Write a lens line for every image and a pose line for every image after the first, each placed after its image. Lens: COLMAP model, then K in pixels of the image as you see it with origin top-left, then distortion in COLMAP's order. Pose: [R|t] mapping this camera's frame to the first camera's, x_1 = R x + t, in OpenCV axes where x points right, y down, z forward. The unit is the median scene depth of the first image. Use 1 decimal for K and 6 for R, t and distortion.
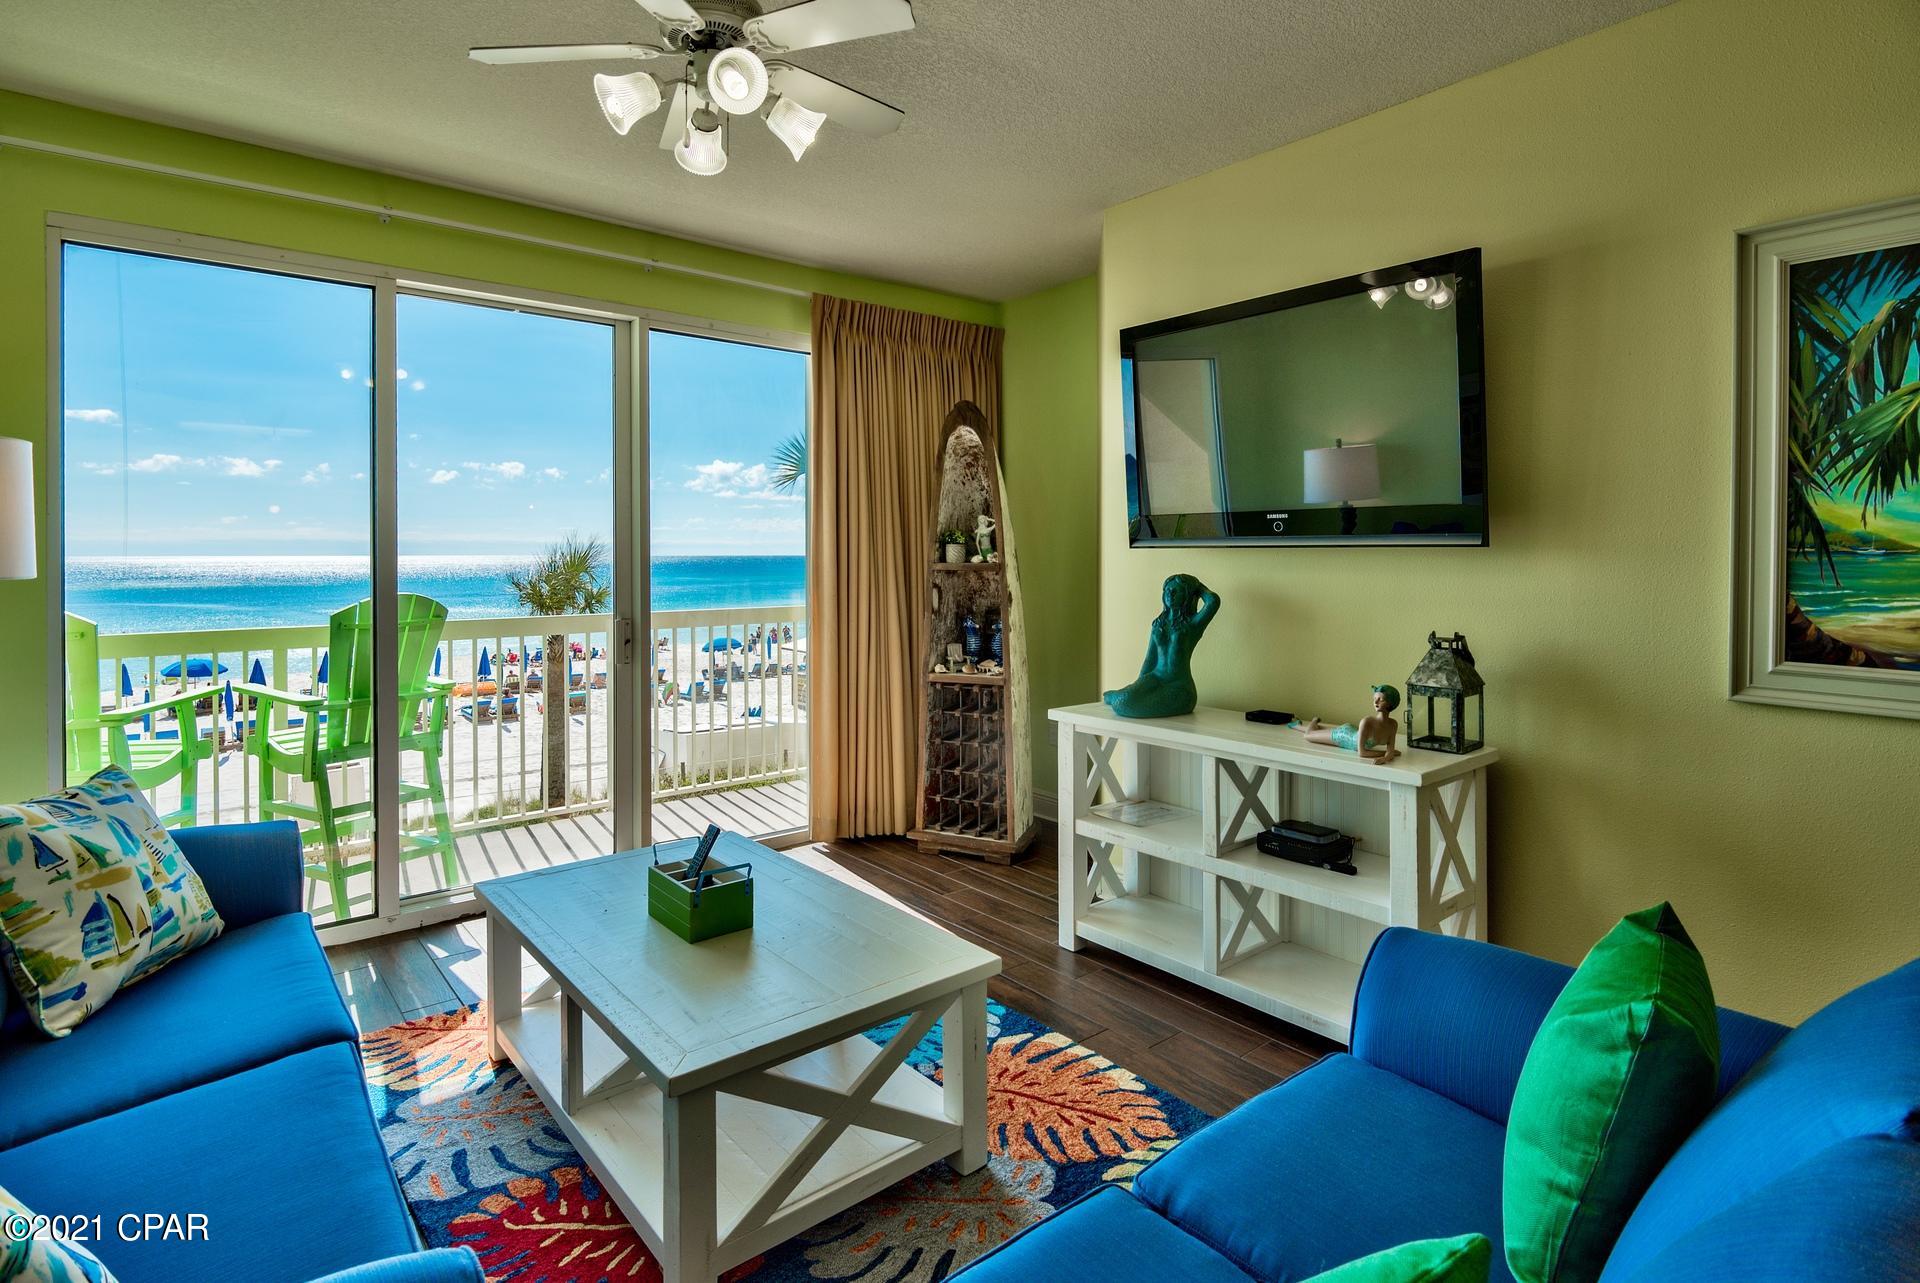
lens RADIAL K [[972.1, 0, 957.7], [0, 972.1, 541.8], [0, 0, 1]] dist [-0.001646, -0.000378]
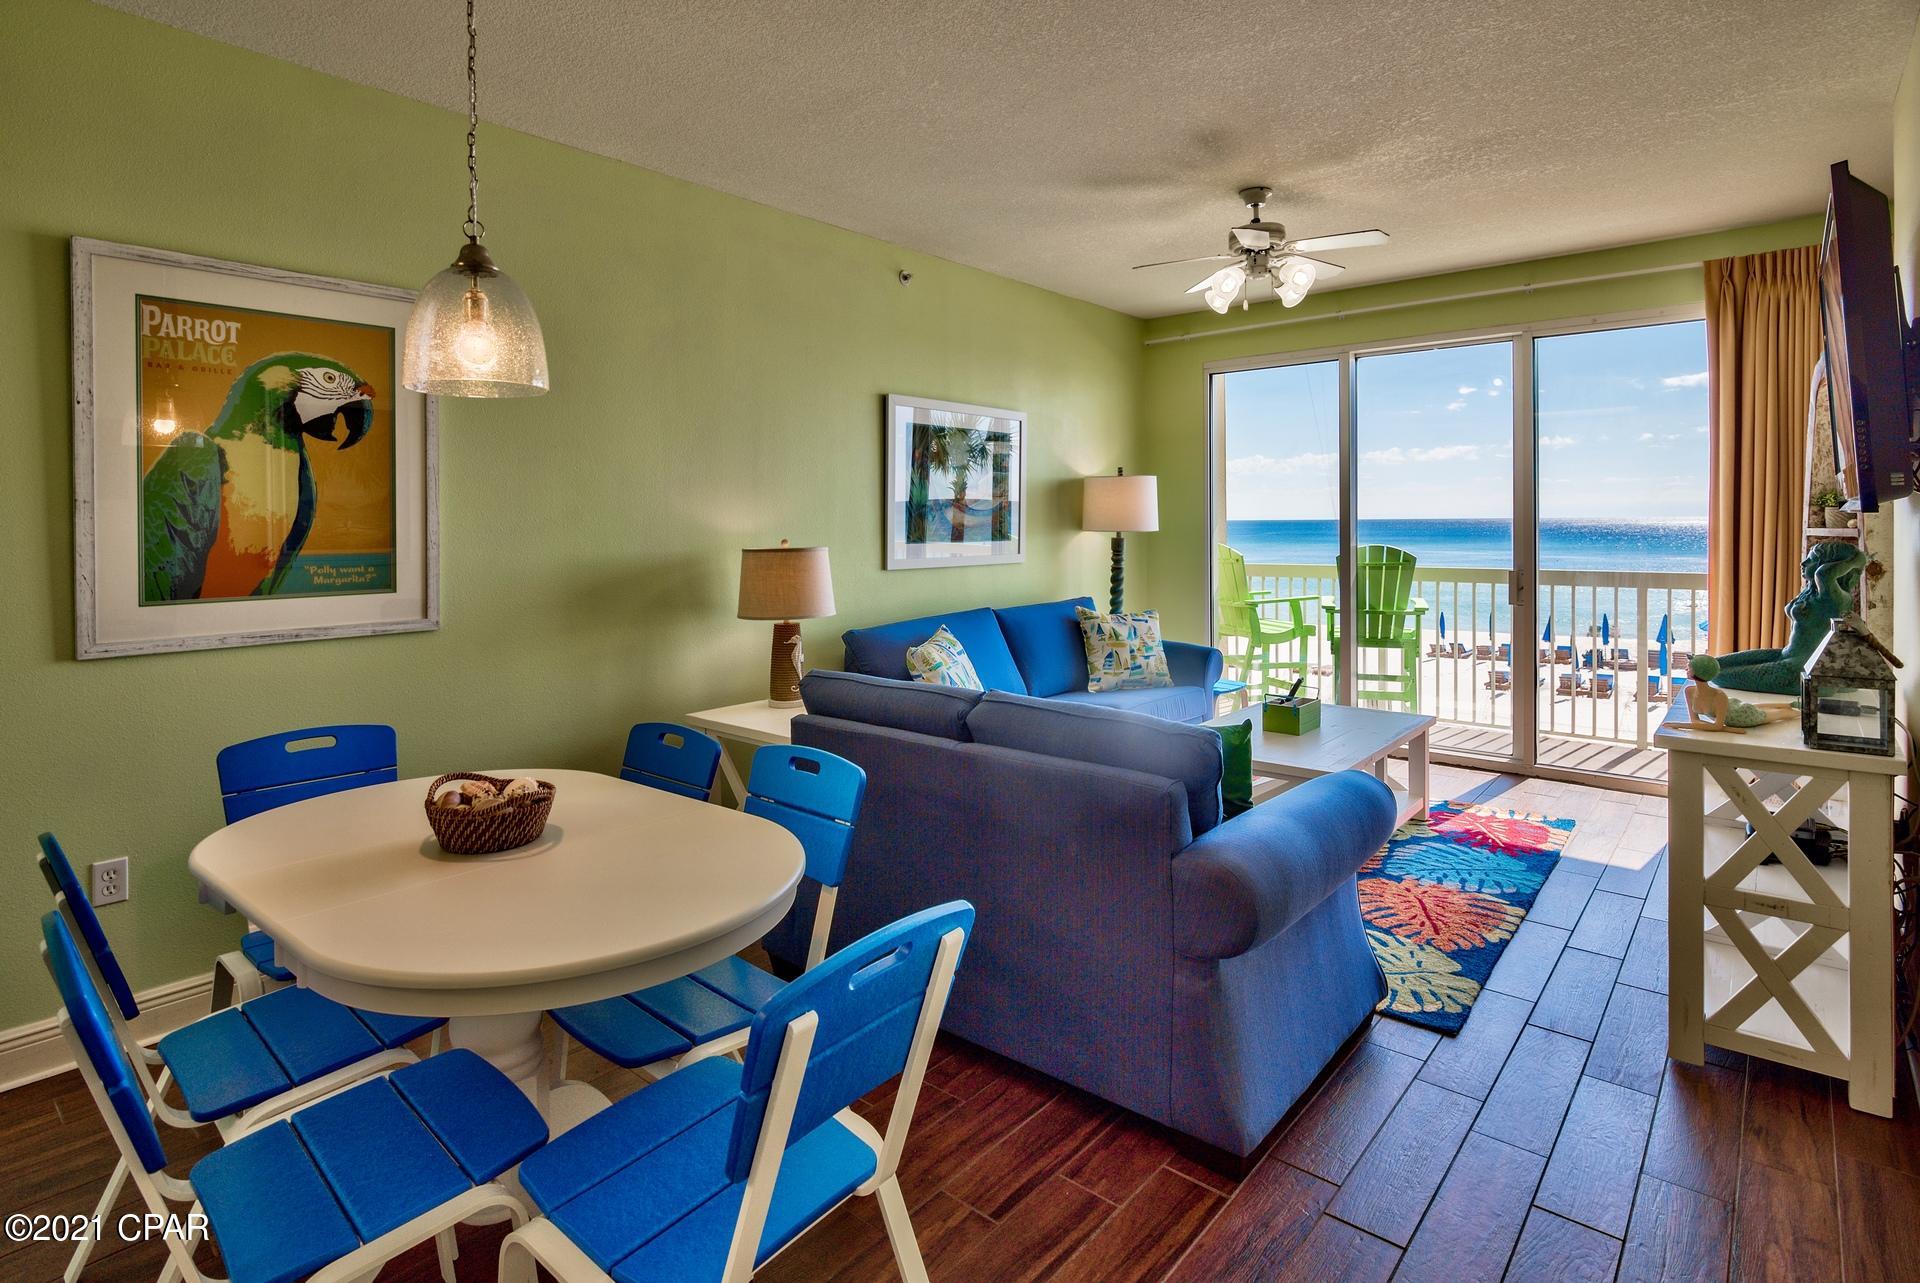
lens RADIAL K [[972.1, 0, 957.7], [0, 972.1, 541.8], [0, 0, 1]] dist [-0.001646, -0.000378]
pose [[0.165795, 0.013499, -0.986068, 1.351068], [0.013418, 0.999783, 0.015943, 0.017611], [0.986069, -0.015875, 0.165578, 0.120842]]
